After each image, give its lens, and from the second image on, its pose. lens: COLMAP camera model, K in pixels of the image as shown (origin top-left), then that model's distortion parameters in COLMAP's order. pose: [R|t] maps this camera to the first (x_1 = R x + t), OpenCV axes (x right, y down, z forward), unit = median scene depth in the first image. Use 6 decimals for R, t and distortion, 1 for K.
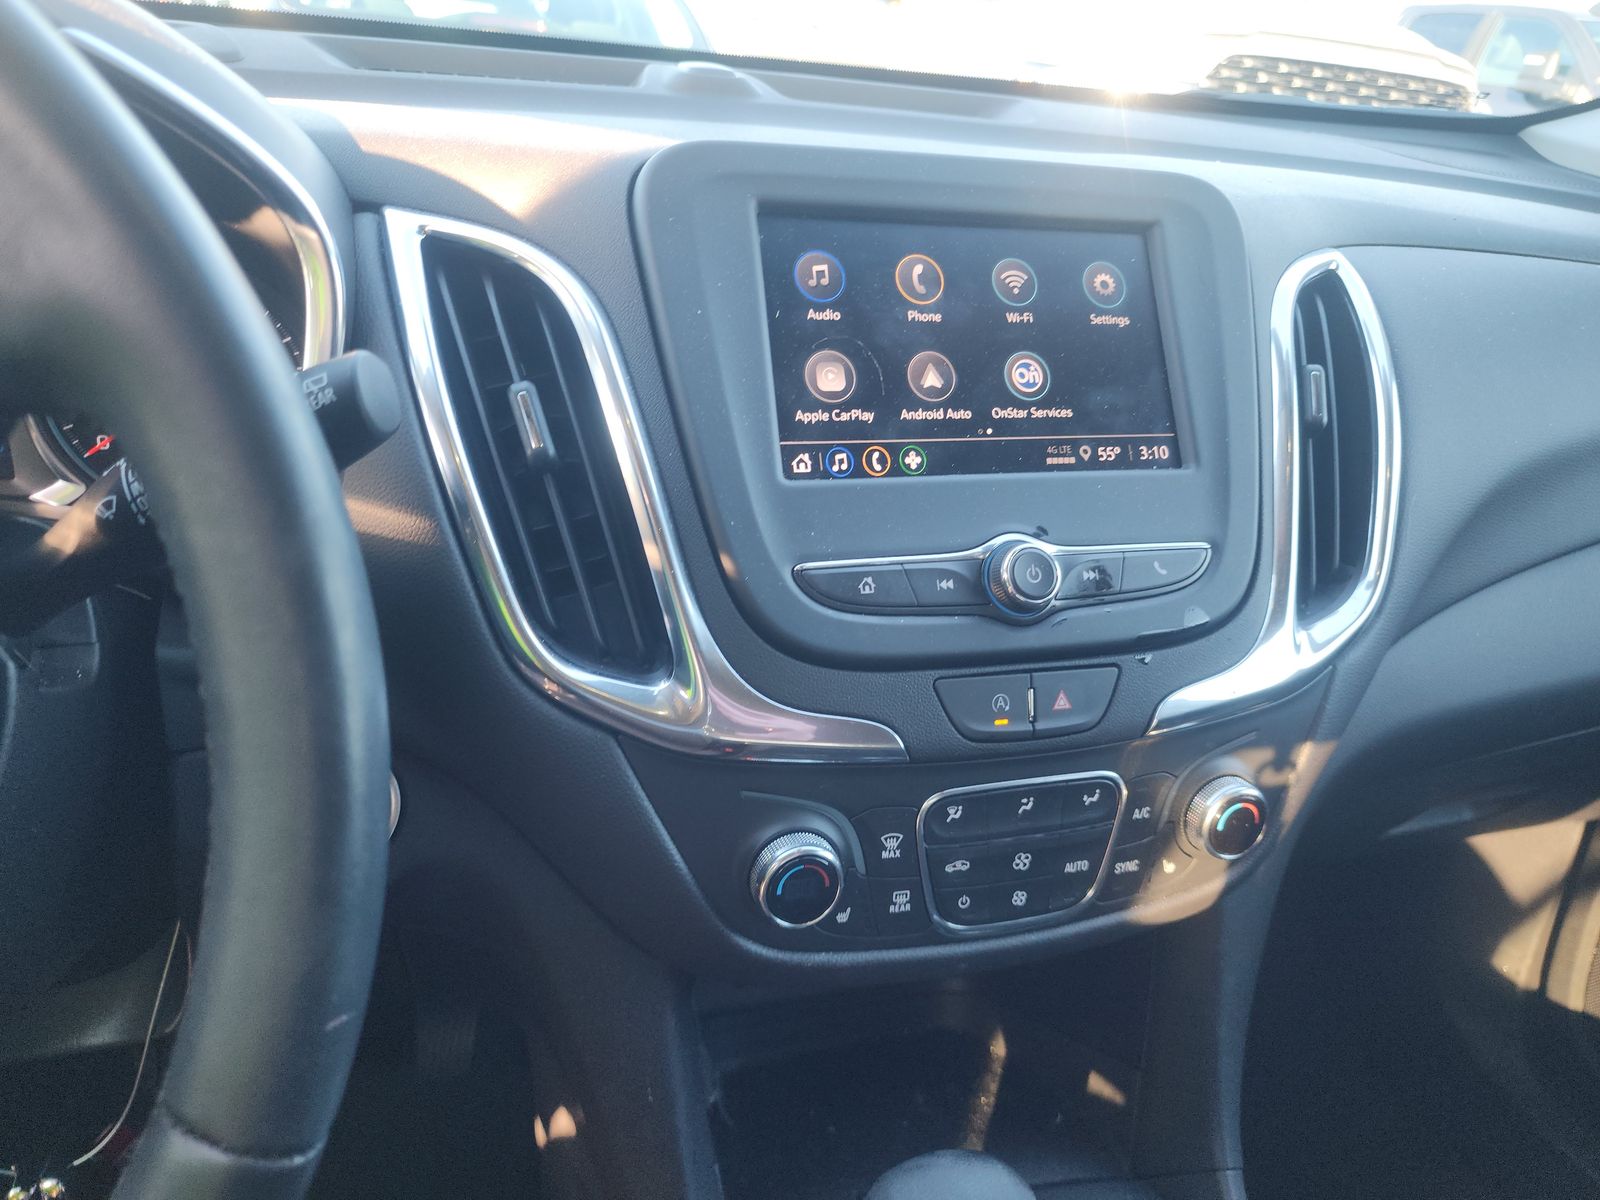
lens RADIAL K [[1058.2, 0, 800.0], [0, 1058.2, 600.0], [0, 0, 1]] dist [-0.000254, -0.002209]
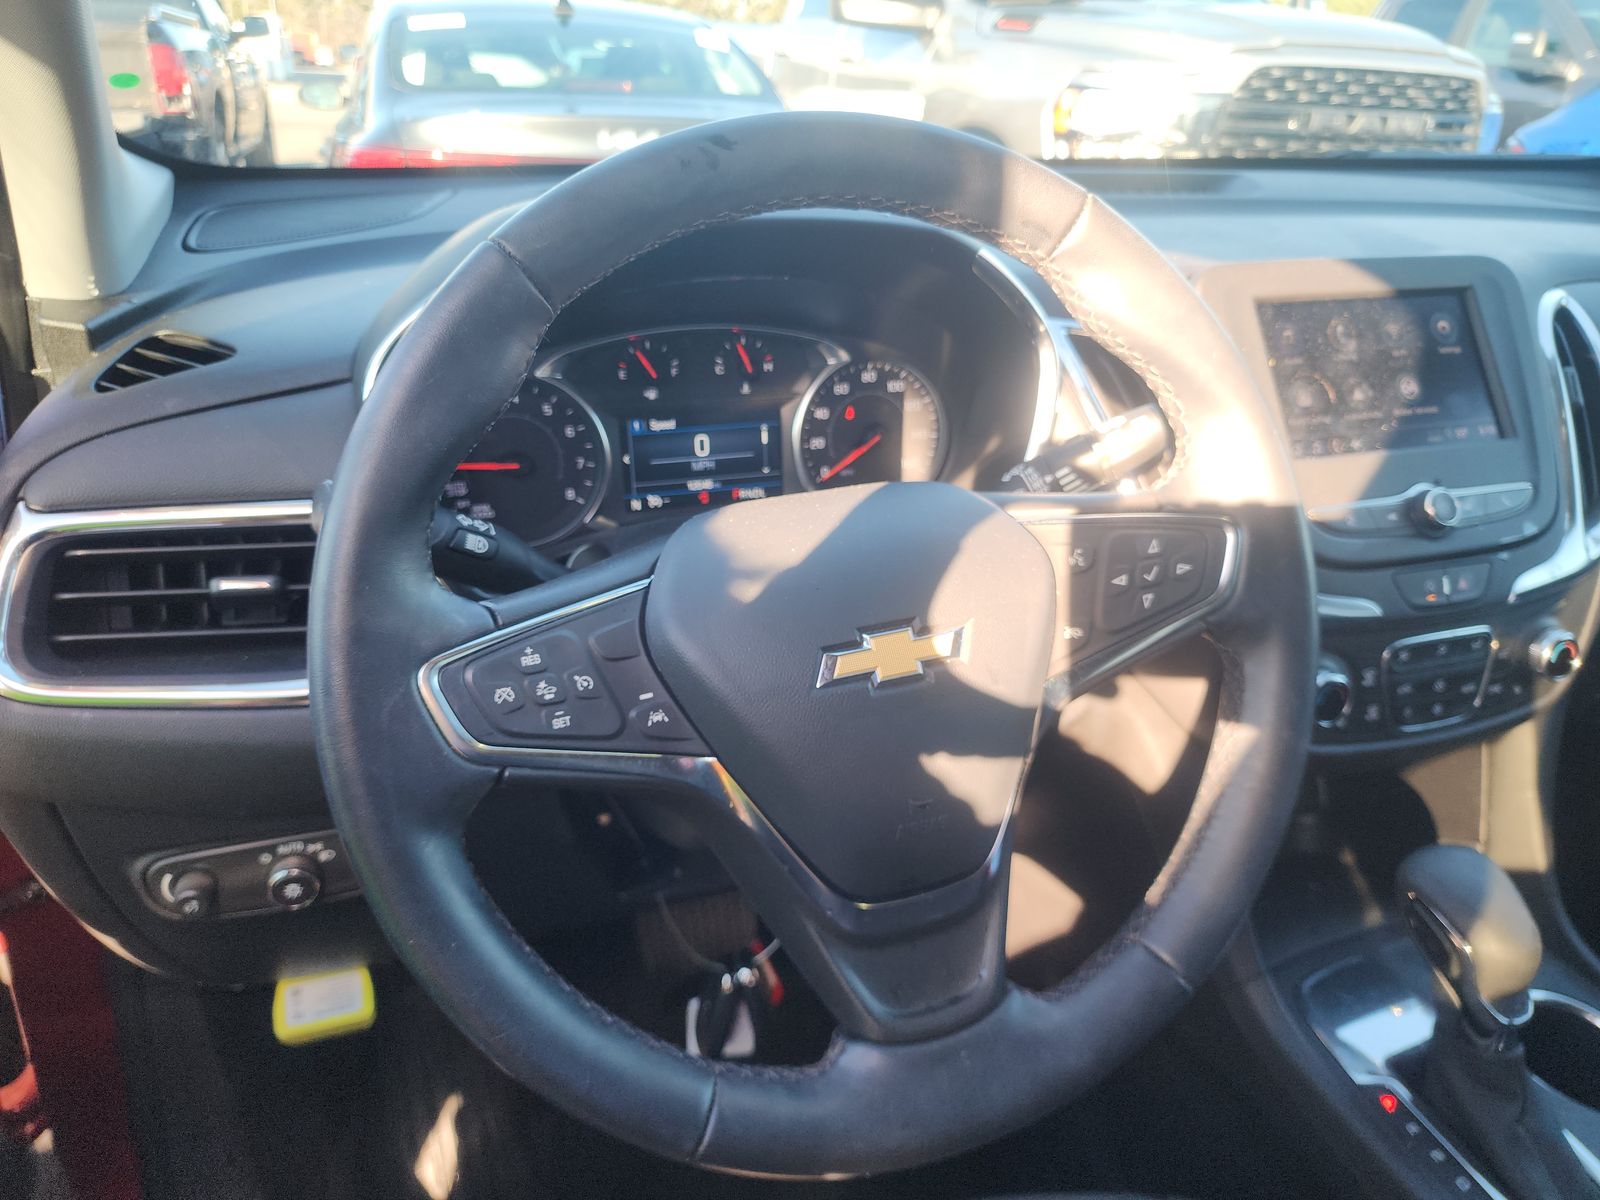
lens RADIAL K [[1094.4, 0, 800.0], [0, 1094.4, 600.0], [0, 0, 1]] dist [-0.003387, 0.001688]
pose [[0.997593, -0.068574, 0.010282, -0.746178], [0.068751, 0.997470, -0.018073, 0.075349], [-0.009017, 0.018736, 0.999784, -0.645435]]
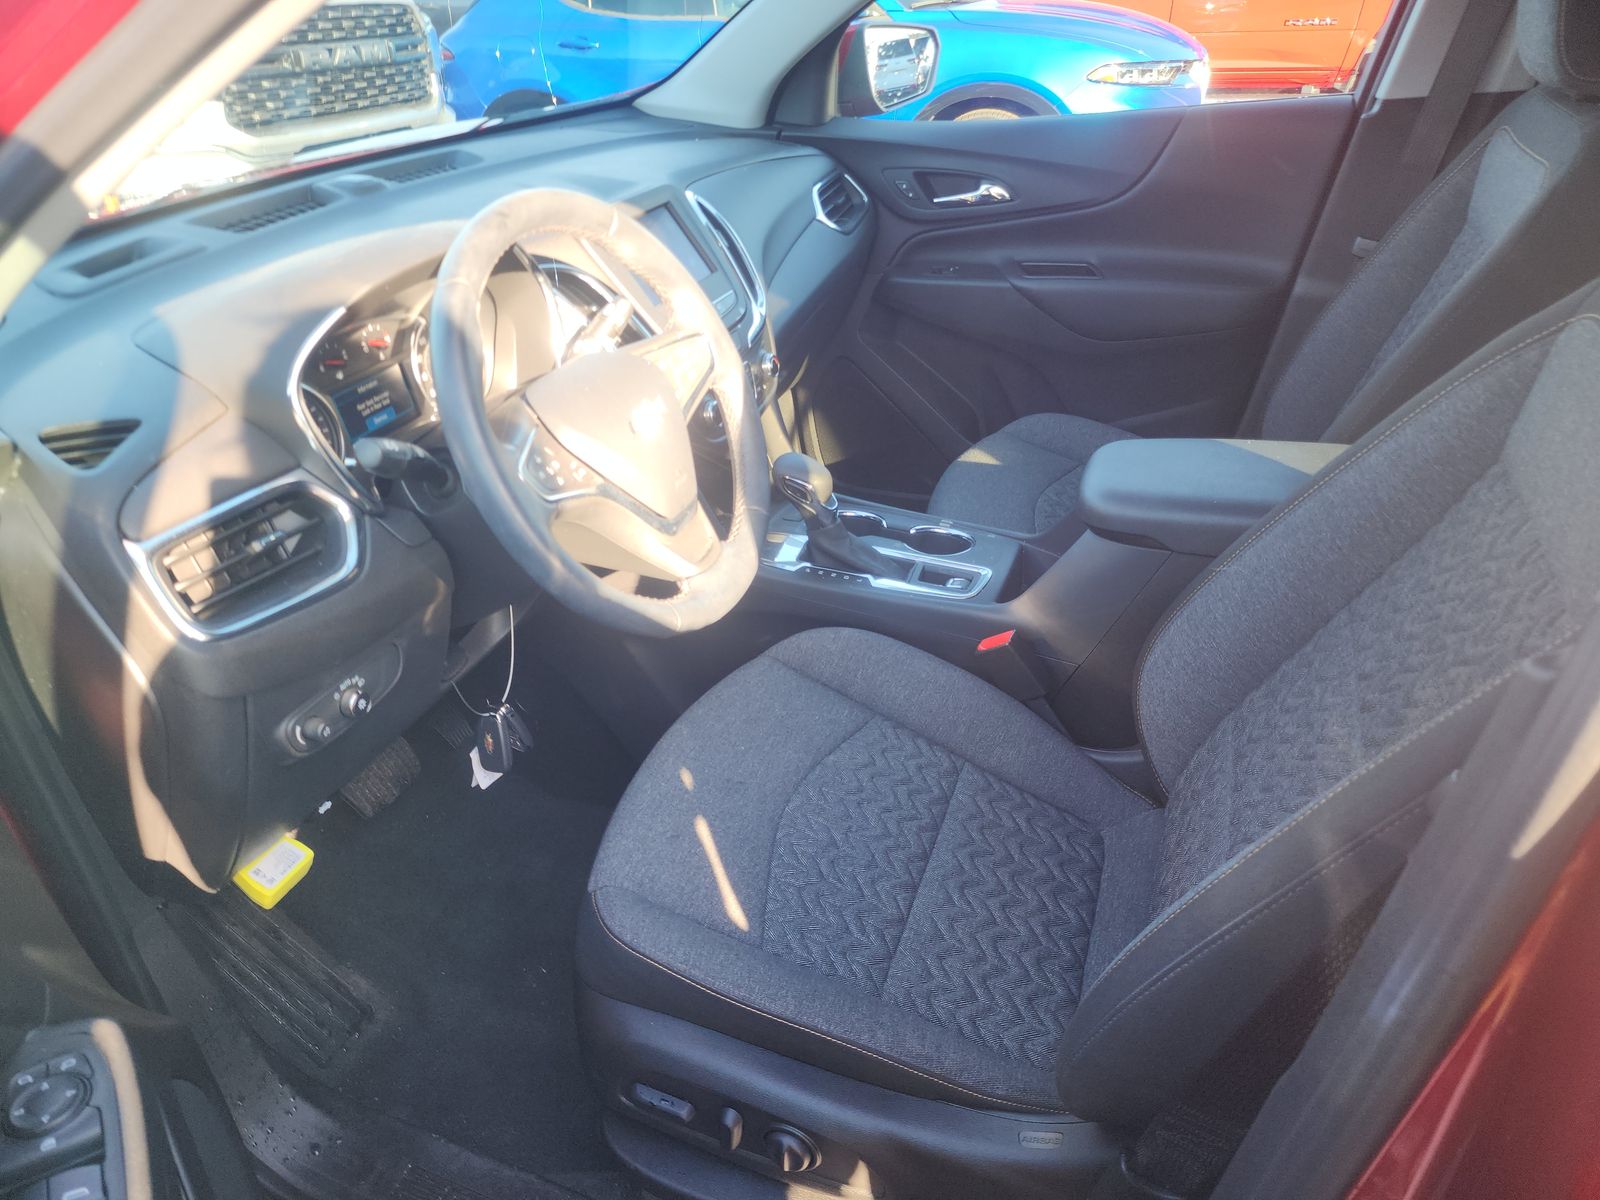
lens RADIAL K [[1094.4, 0, 800.0], [0, 1094.4, 600.0], [0, 0, 1]] dist [-0.003387, 0.001688]
pose [[0.601683, -0.494343, 0.627377, -2.187954], [0.438416, 0.860964, 0.257937, -0.011337], [-0.667659, 0.119856, 0.734756, -1.621598]]
